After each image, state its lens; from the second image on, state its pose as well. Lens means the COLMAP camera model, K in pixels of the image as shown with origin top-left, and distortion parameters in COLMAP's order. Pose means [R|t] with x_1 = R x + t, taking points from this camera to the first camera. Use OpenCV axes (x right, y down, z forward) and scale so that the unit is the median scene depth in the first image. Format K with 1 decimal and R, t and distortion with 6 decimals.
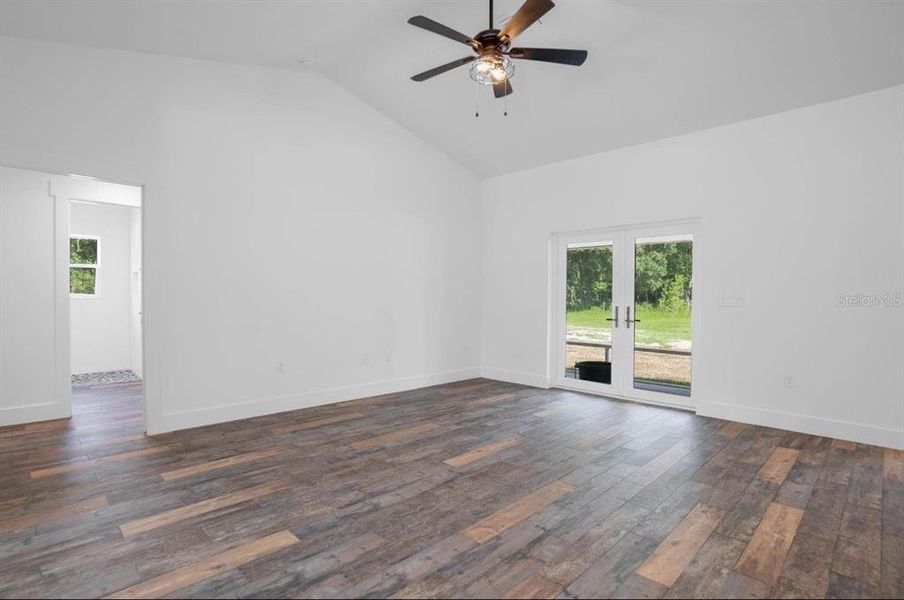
lens RADIAL K [[450.6, 0, 446.2], [0, 450.6, 298.9], [0, 0, 1]] dist [-0.027538, 0.008142]
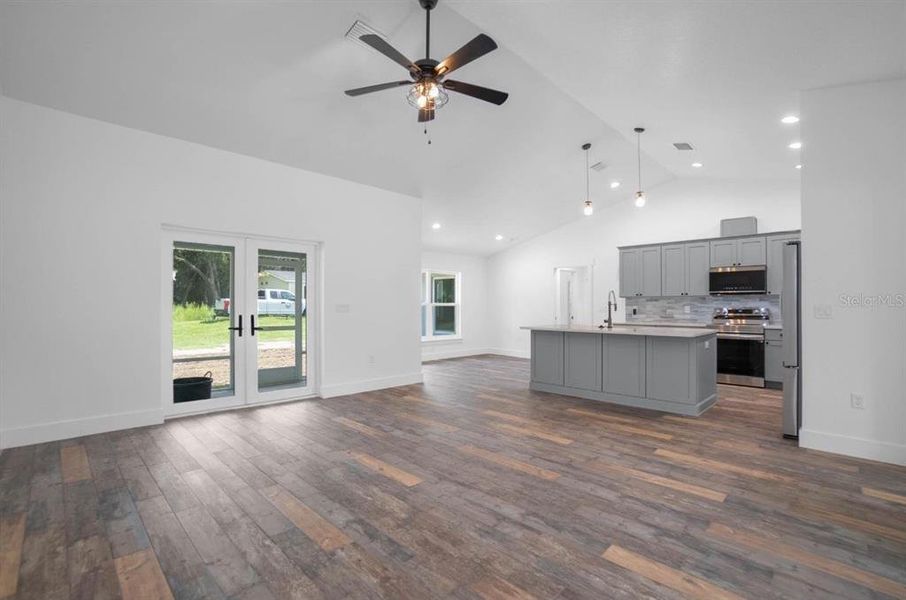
lens RADIAL K [[406.4, 0, 449.3], [0, 406.4, 309.4], [0, 0, 1]] dist [-0.023020, 0.003136]
pose [[-0.015564, -0.008368, 0.999844, -0.901465], [-0.007837, 0.999935, 0.008246, -0.009352], [-0.999848, -0.007708, -0.015628, 1.004486]]
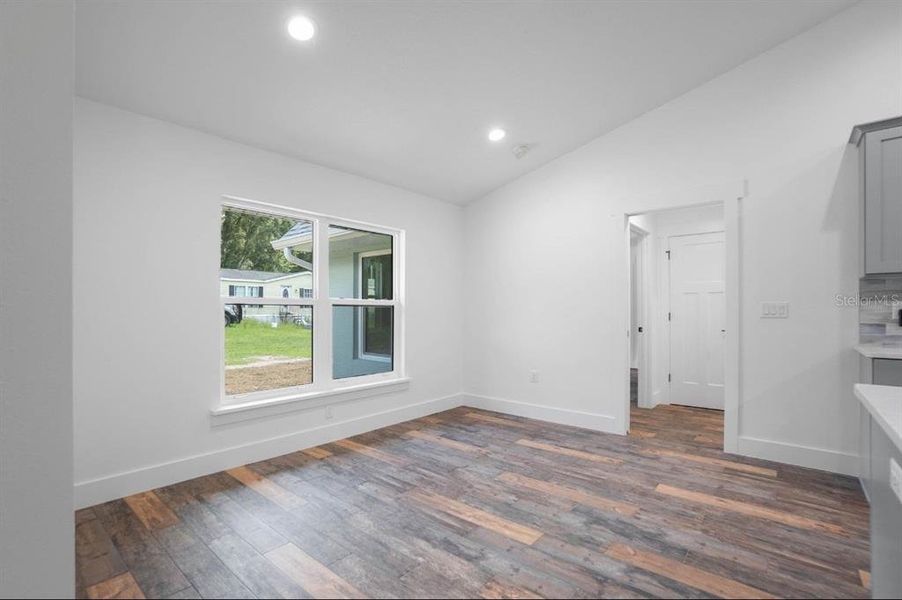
lens RADIAL K [[411.4, 0, 444.1], [0, 411.4, 313.4], [0, 0, 1]] dist [-0.020186, 0.003727]
pose [[-0.096813, -0.014552, 0.995196, 0.929012], [-0.002528, 0.999893, 0.014375, -0.002400], [-0.995299, -0.001124, -0.096840, 0.861028]]
